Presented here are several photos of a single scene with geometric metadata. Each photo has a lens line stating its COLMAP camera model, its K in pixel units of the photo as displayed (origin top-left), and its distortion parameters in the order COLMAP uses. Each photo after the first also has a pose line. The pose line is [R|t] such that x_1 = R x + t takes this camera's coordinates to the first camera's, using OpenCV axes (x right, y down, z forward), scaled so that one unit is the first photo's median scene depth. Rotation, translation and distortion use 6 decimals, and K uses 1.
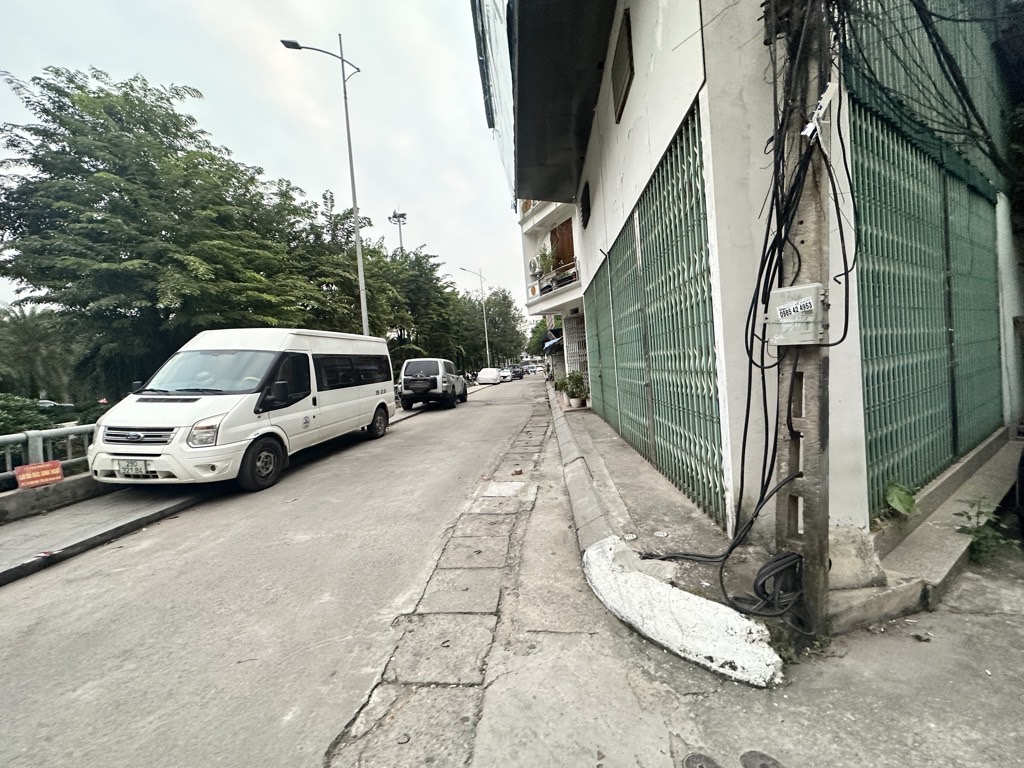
lens RADIAL K [[410.0, 0, 512.0], [0, 410.0, 384.0], [0, 0, 1]] dist [0.000293, 0.000084]
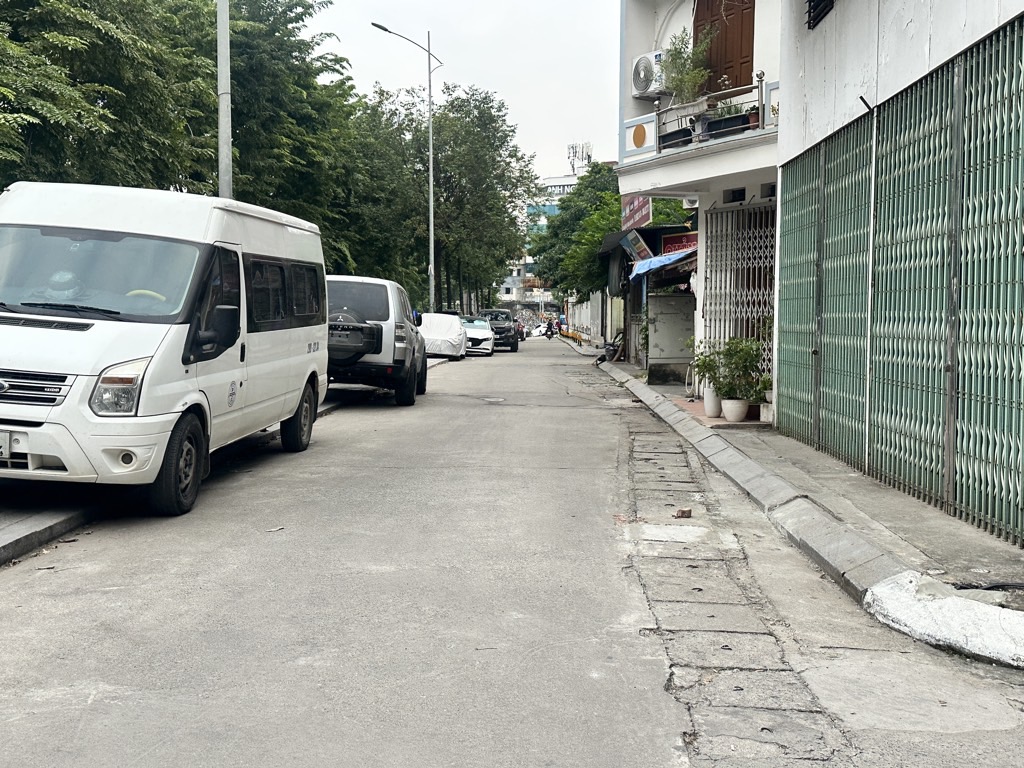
lens RADIAL K [[1244.4, 0, 512.0], [0, 1244.4, 384.0], [0, 0, 1]] dist [0.276029, -0.685072]
pose [[0.994217, 0.083400, 0.067660, -0.260179], [-0.084126, 0.996424, 0.007941, 0.040334], [-0.066756, -0.013587, 0.997677, -0.482083]]
